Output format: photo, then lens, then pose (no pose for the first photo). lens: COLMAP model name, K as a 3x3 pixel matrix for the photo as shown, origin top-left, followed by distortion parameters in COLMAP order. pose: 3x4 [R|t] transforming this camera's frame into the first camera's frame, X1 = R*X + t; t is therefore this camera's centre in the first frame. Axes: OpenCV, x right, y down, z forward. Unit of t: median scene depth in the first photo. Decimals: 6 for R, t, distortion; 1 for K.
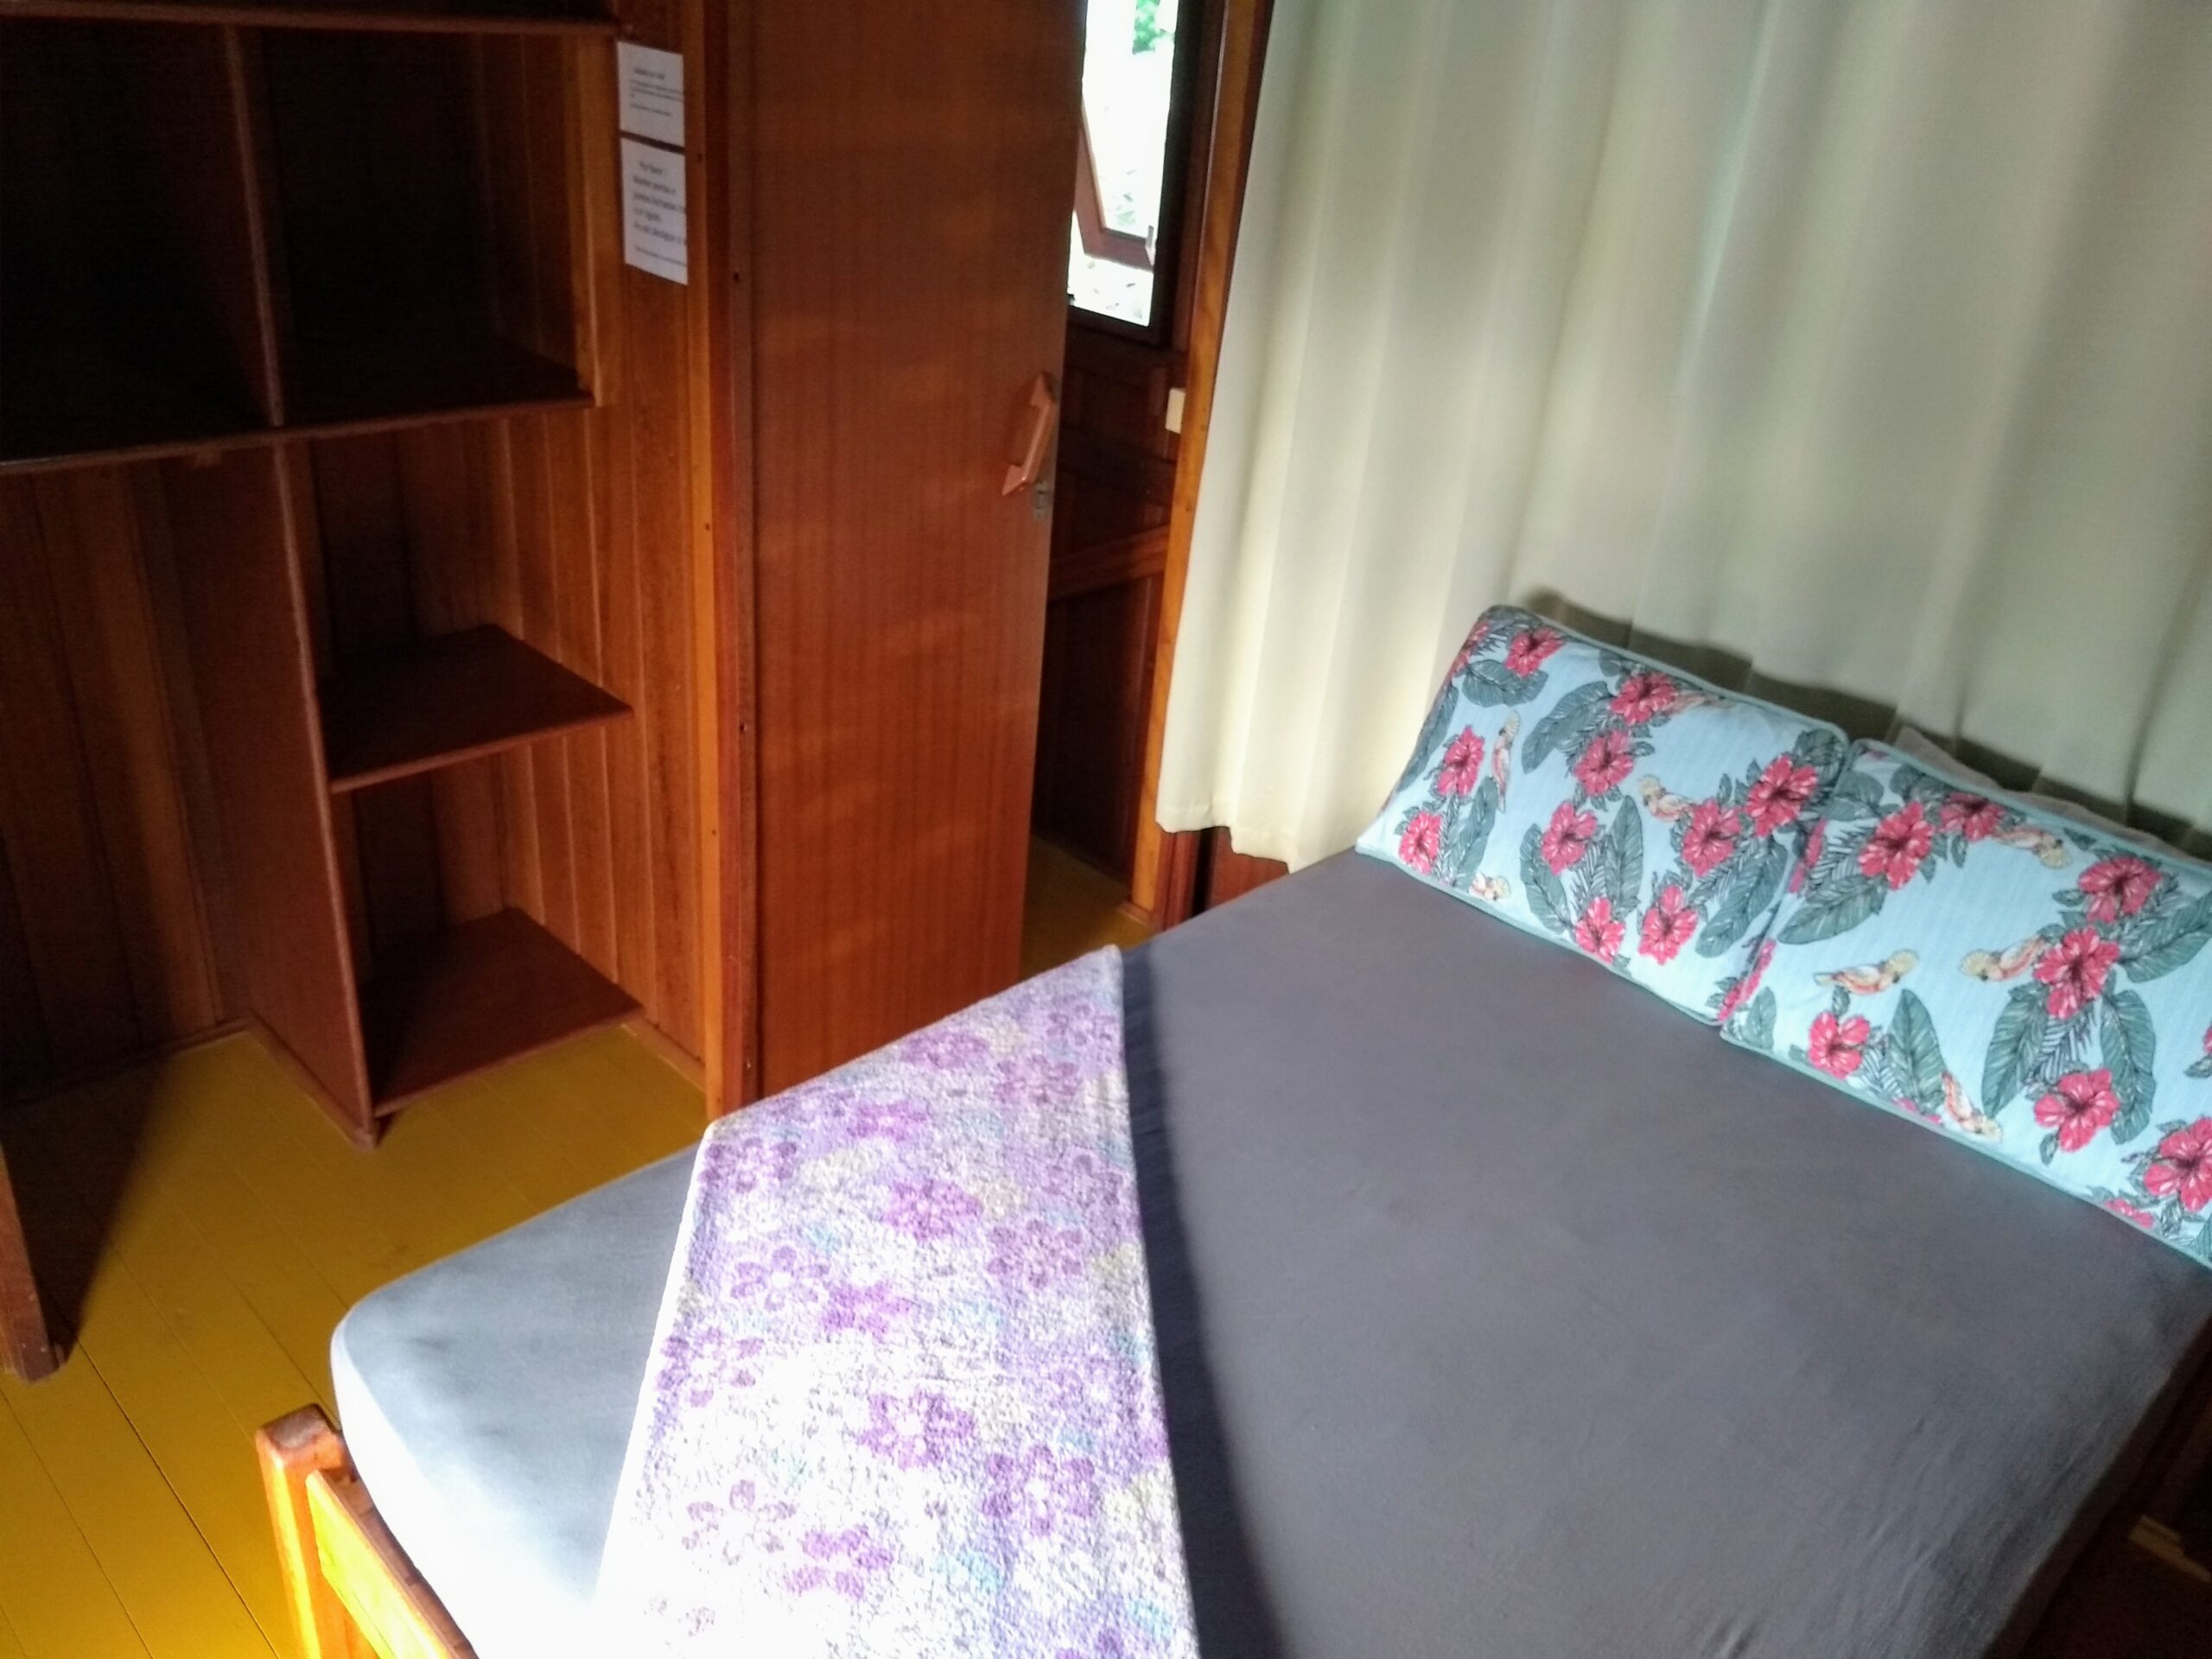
lens RADIAL K [[1763.4, 0, 1106.0], [0, 1763.4, 829.5], [0, 0, 1]] dist [0.075176, -0.187971]
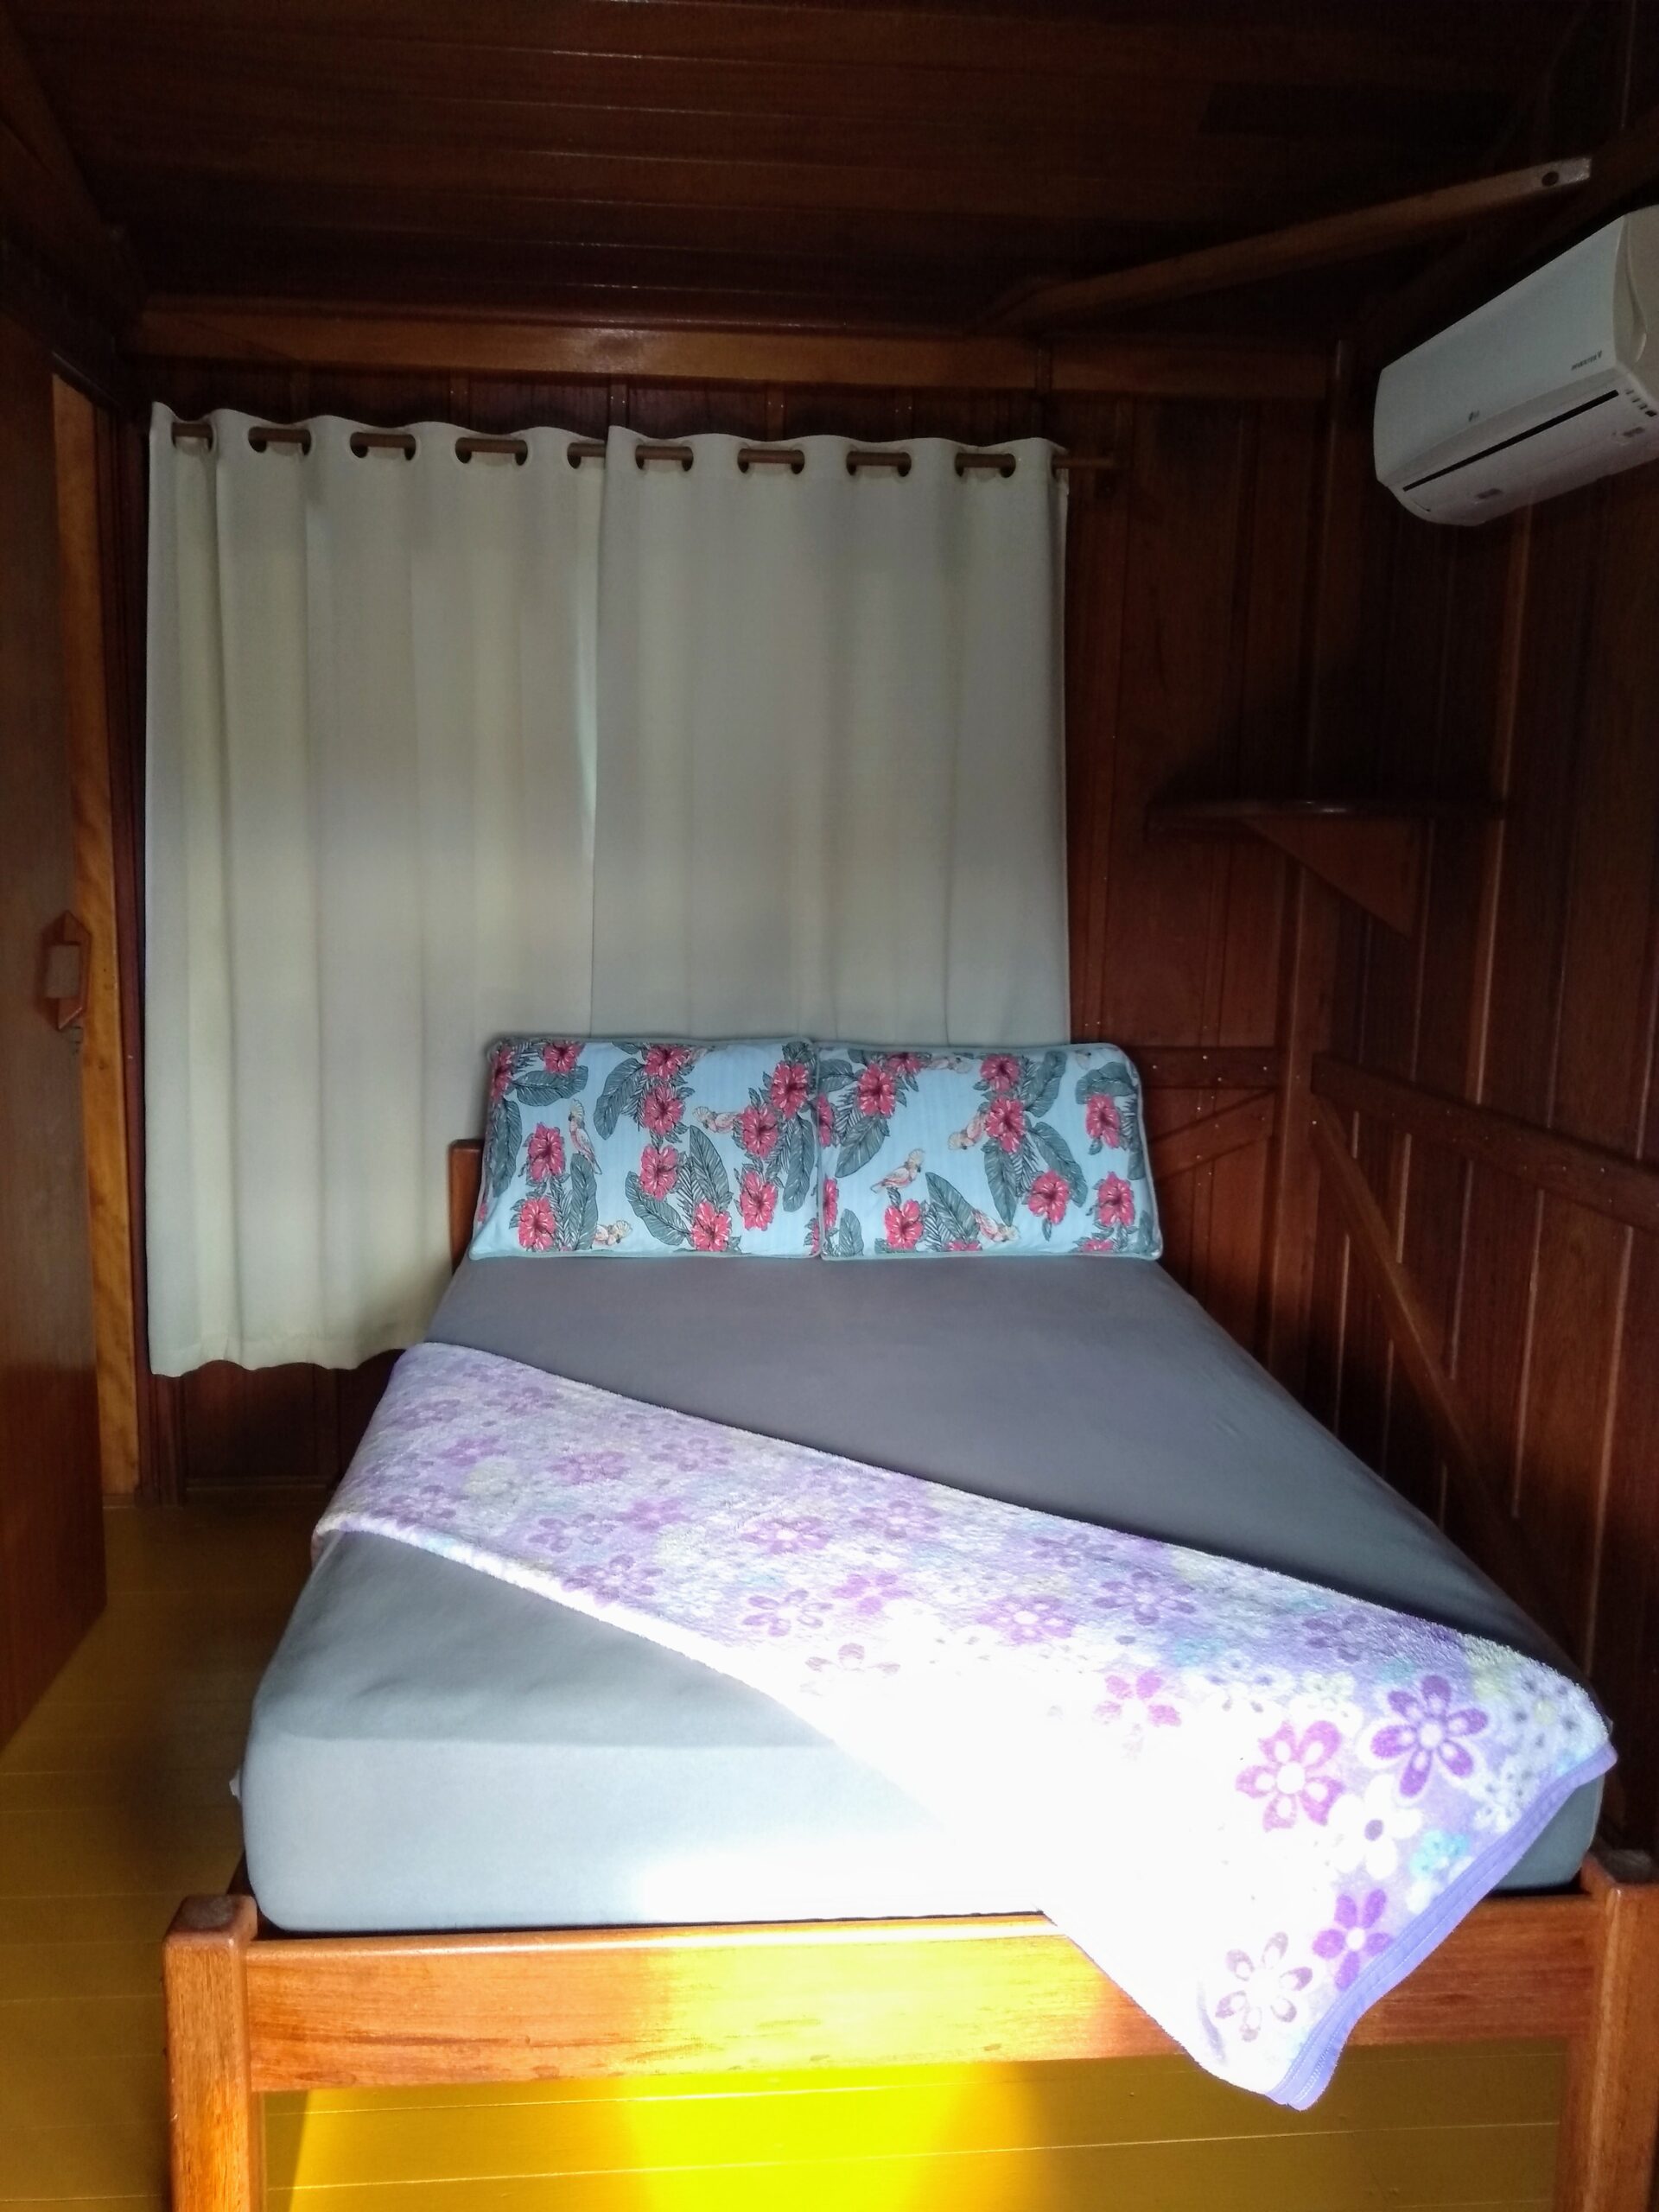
lens RADIAL K [[1714.9, 0, 829.5], [0, 1714.9, 1106.0], [0, 0, 1]] dist [0.131607, -0.318797]
pose [[0.638205, -0.190143, 0.746016, -0.654665], [0.377118, 0.922012, -0.087617, 0.130380], [-0.671176, 0.337254, 0.660138, 0.079393]]
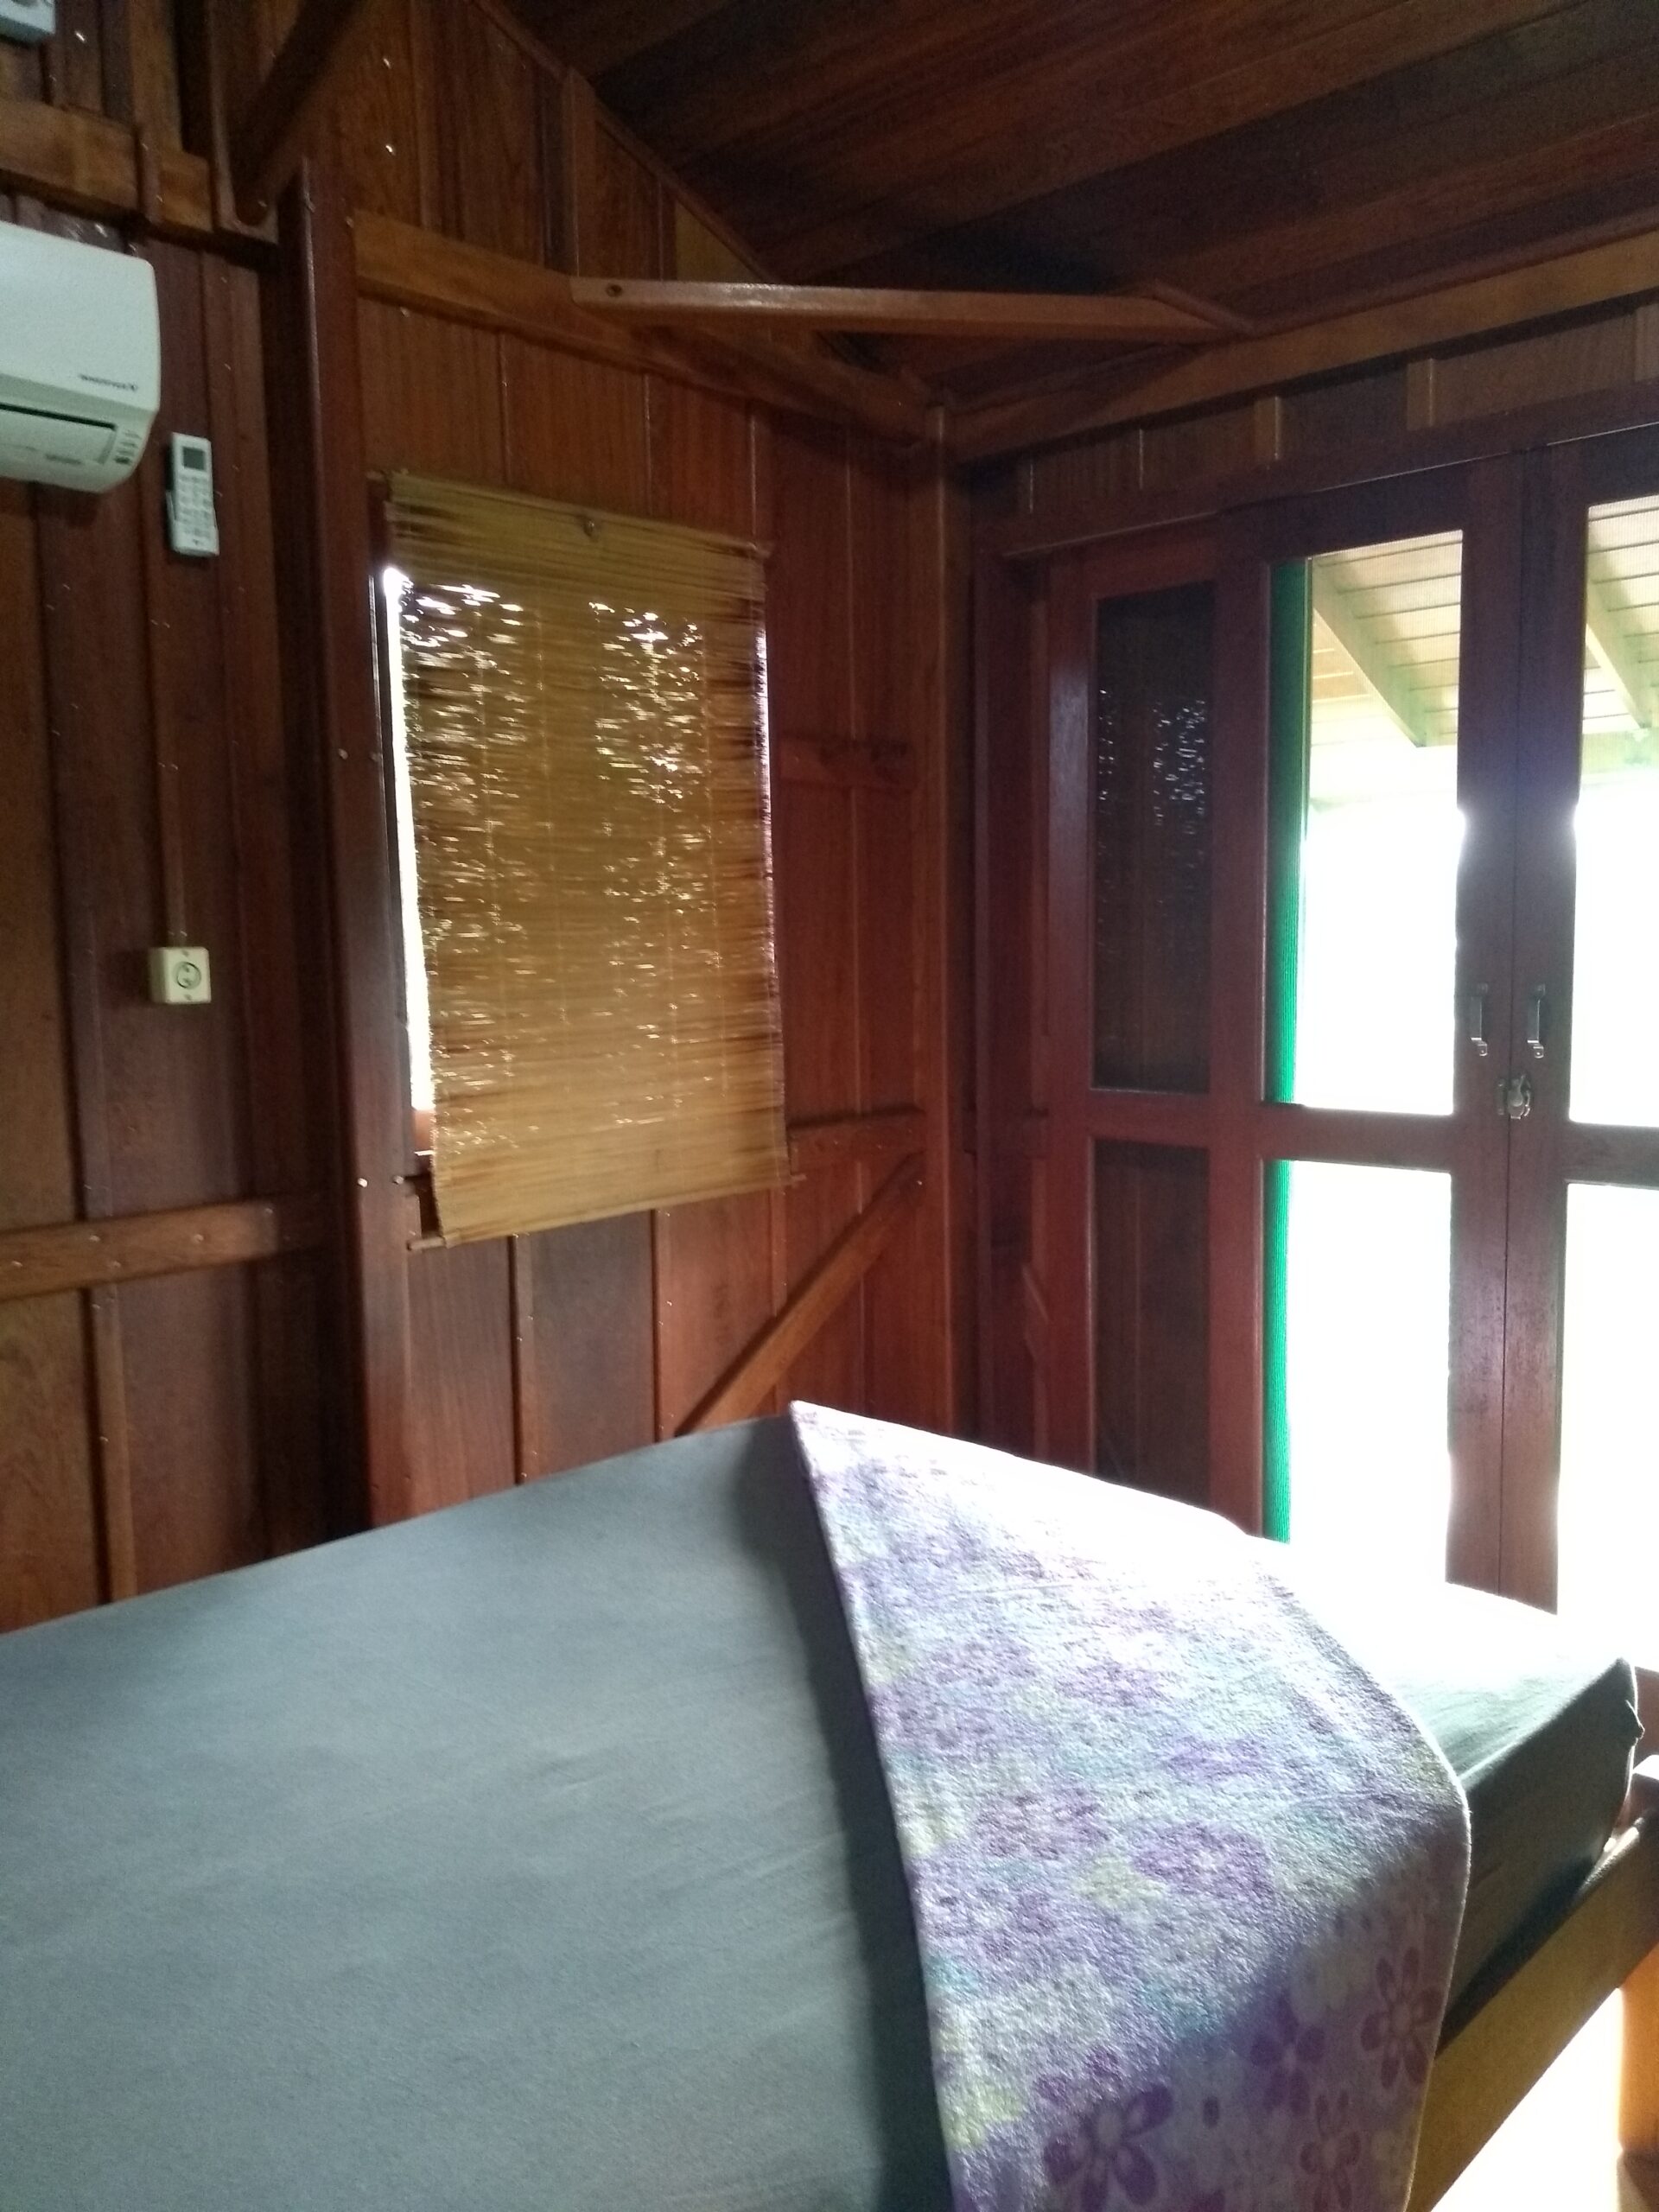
lens RADIAL K [[1706.5, 0, 829.5], [0, 1706.5, 1106.0], [0, 0, 1]] dist [0.082314, -0.163360]
pose [[-0.997109, -0.068989, -0.031832, 0.072540], [-0.075281, 0.840395, 0.536720, -0.392866], [-0.010276, 0.537565, -0.843160, 1.309962]]
